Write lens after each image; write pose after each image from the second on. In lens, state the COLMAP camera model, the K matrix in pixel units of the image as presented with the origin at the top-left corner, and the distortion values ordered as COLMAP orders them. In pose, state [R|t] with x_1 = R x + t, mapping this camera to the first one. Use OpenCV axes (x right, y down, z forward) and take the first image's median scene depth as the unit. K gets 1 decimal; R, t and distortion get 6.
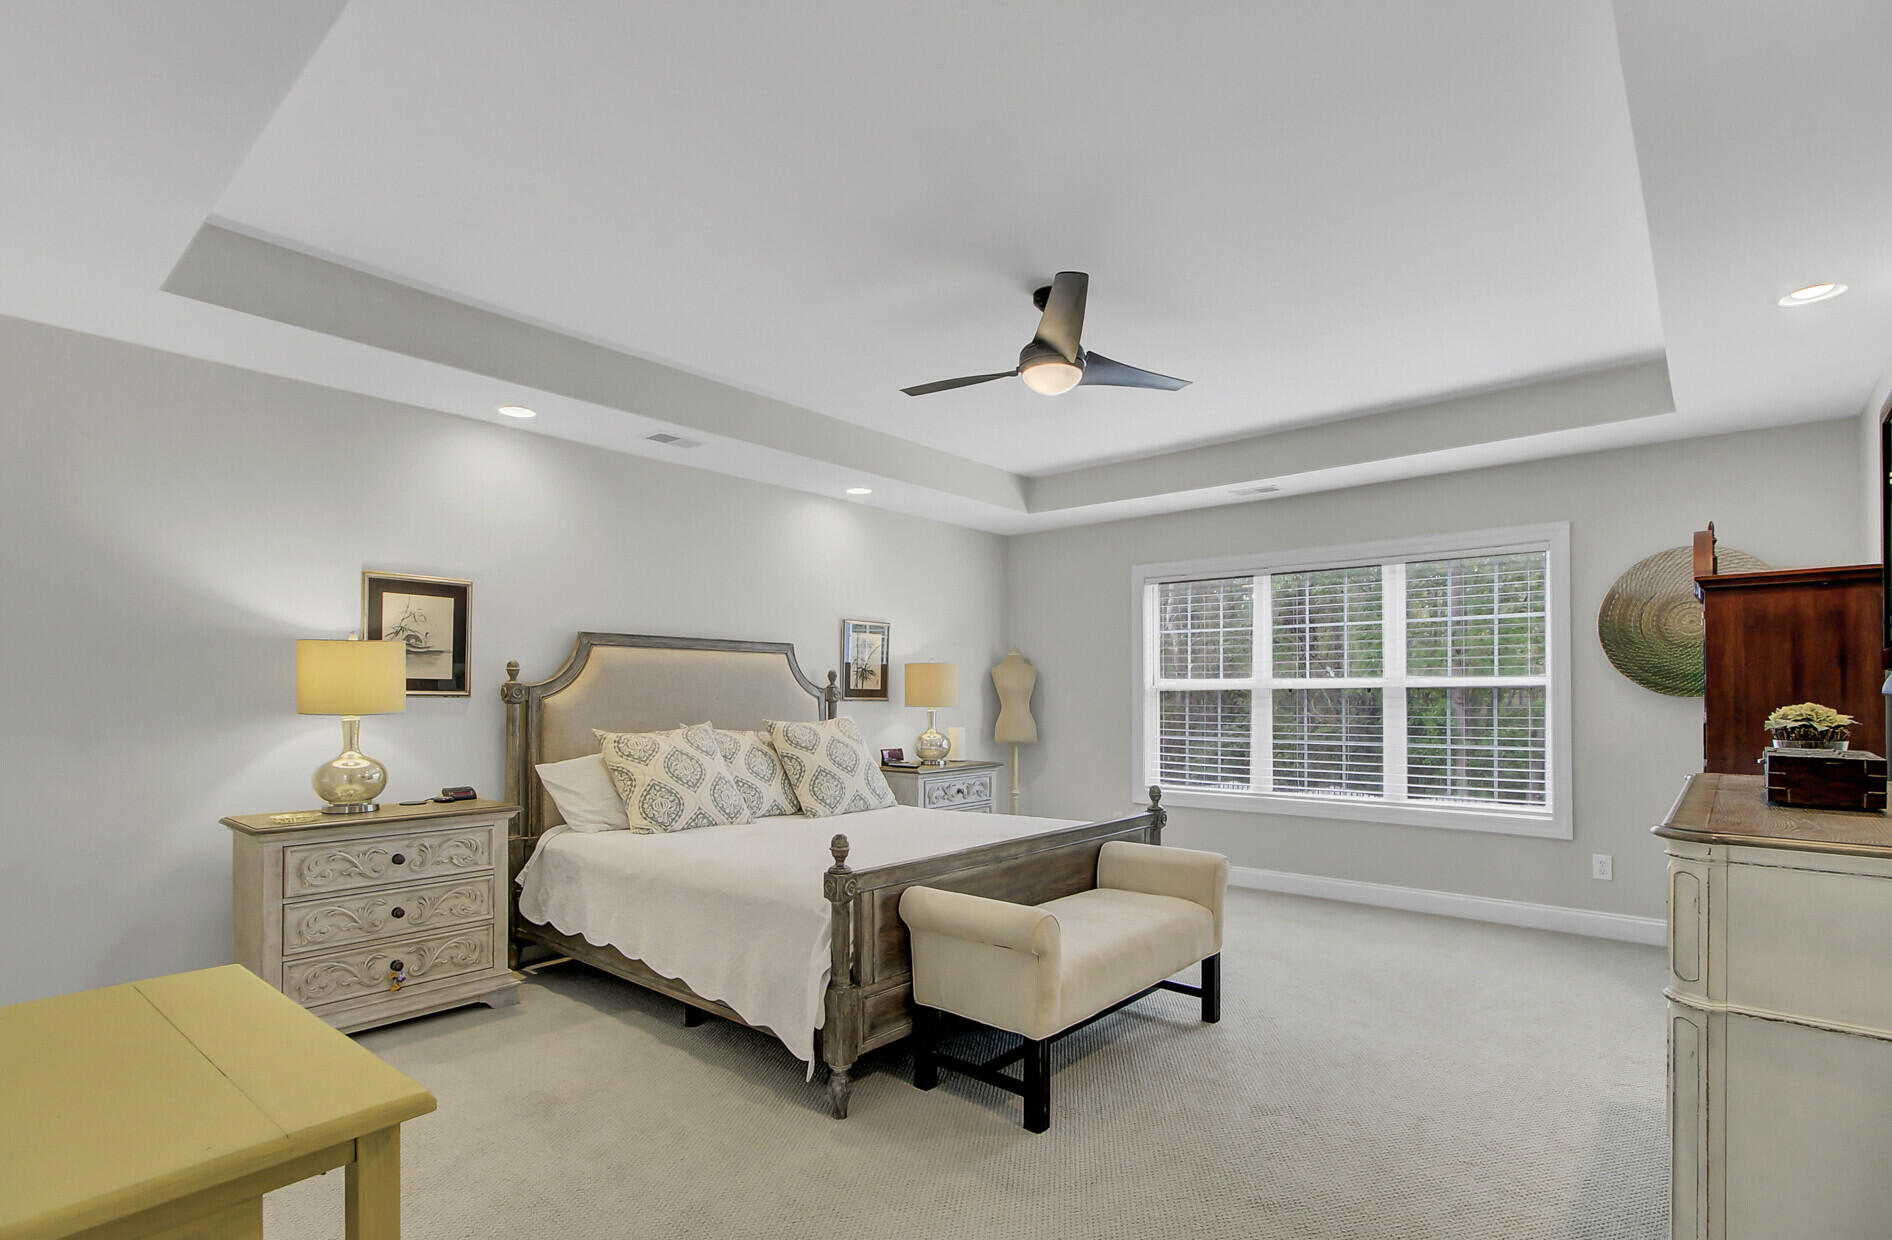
lens RADIAL K [[889.6, 0, 920.6], [0, 889.6, 685.0], [0, 0, 1]] dist [-0.004105, 0.004626]
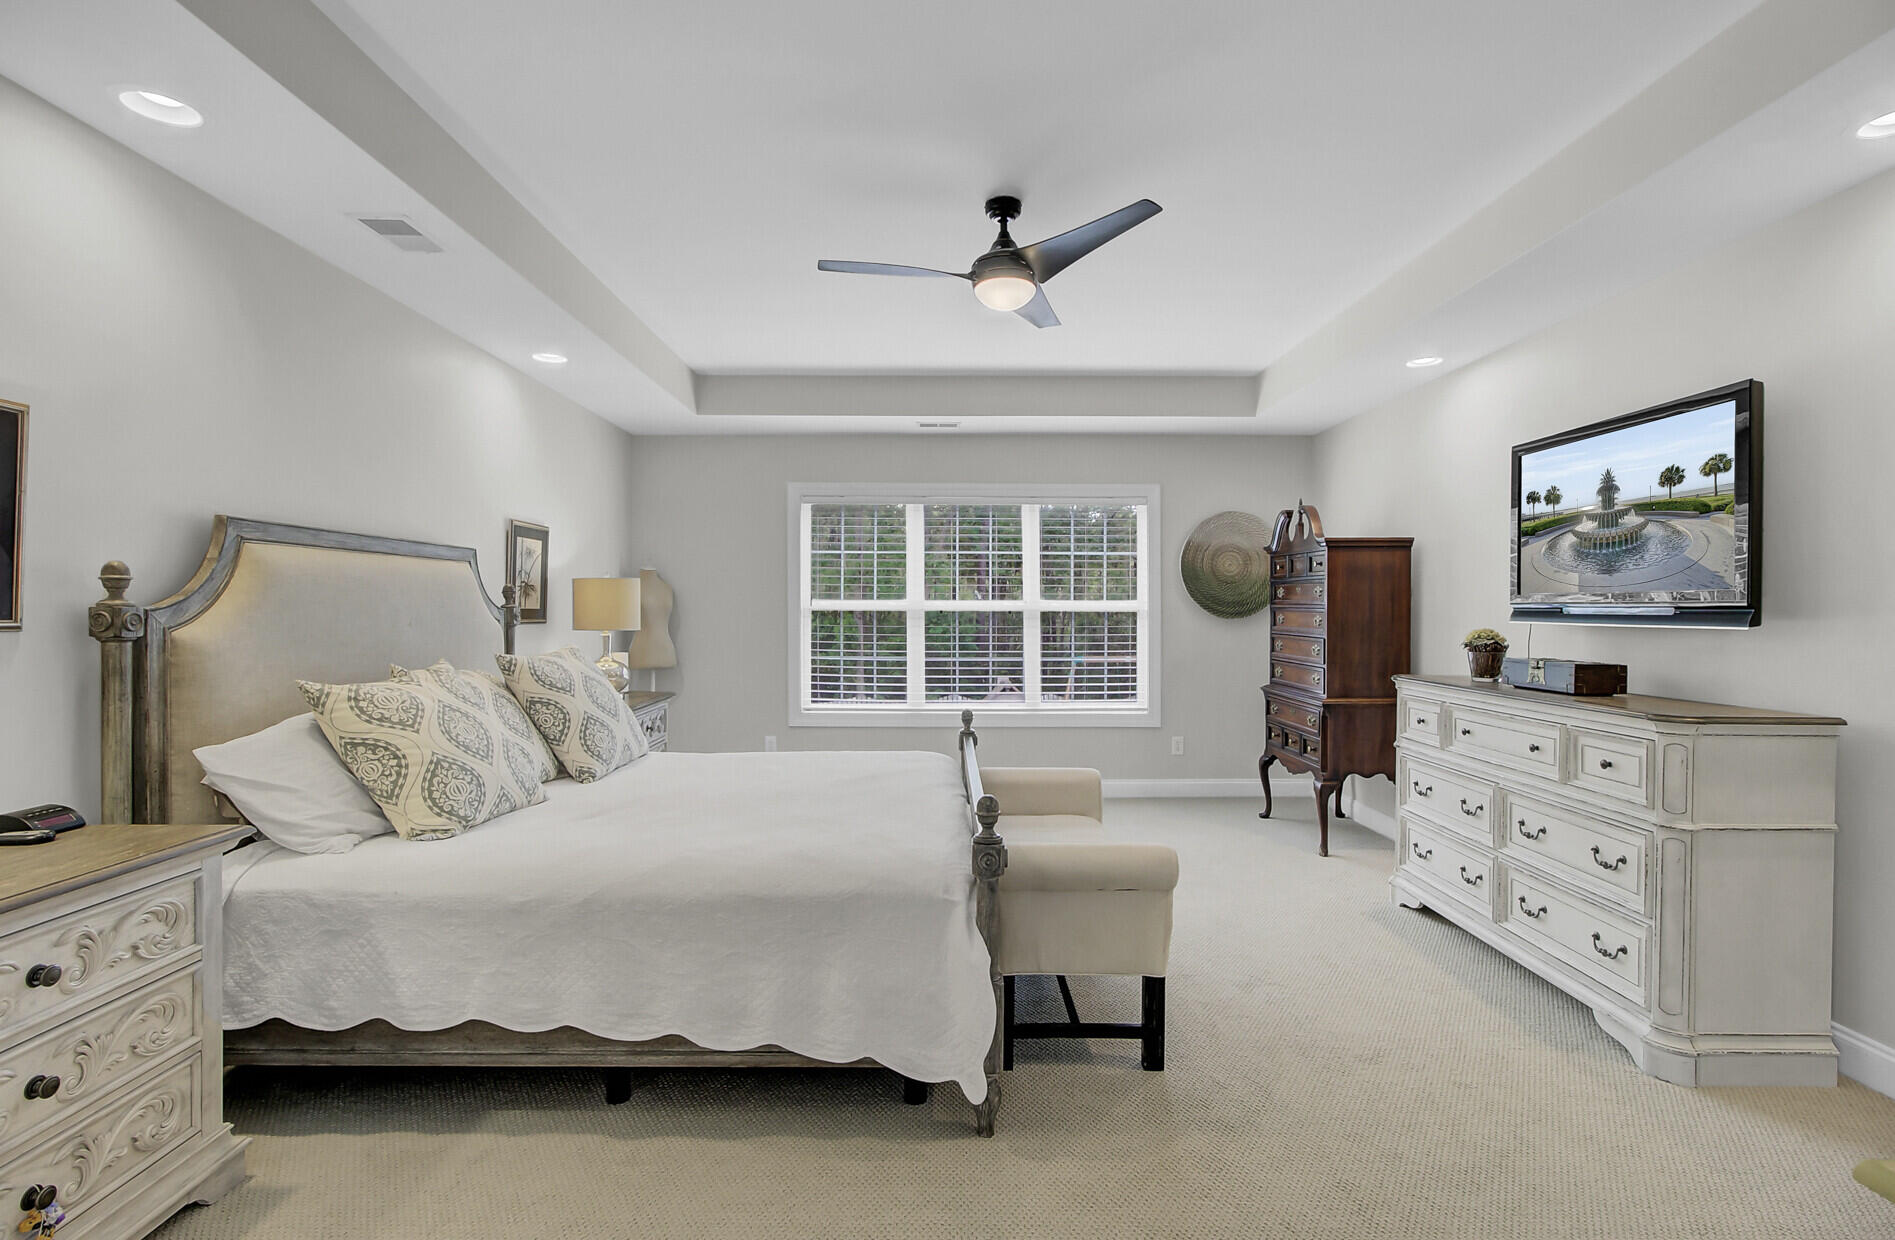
lens RADIAL K [[891.0, 0, 935.1], [0, 891.0, 602.1], [0, 0, 1]] dist [-0.004105, 0.004626]
pose [[0.754105, 0.008248, 0.656702, -0.398275], [-0.010289, 0.999947, -0.000743, -0.006577], [-0.656673, -0.006197, 0.754150, 0.237421]]
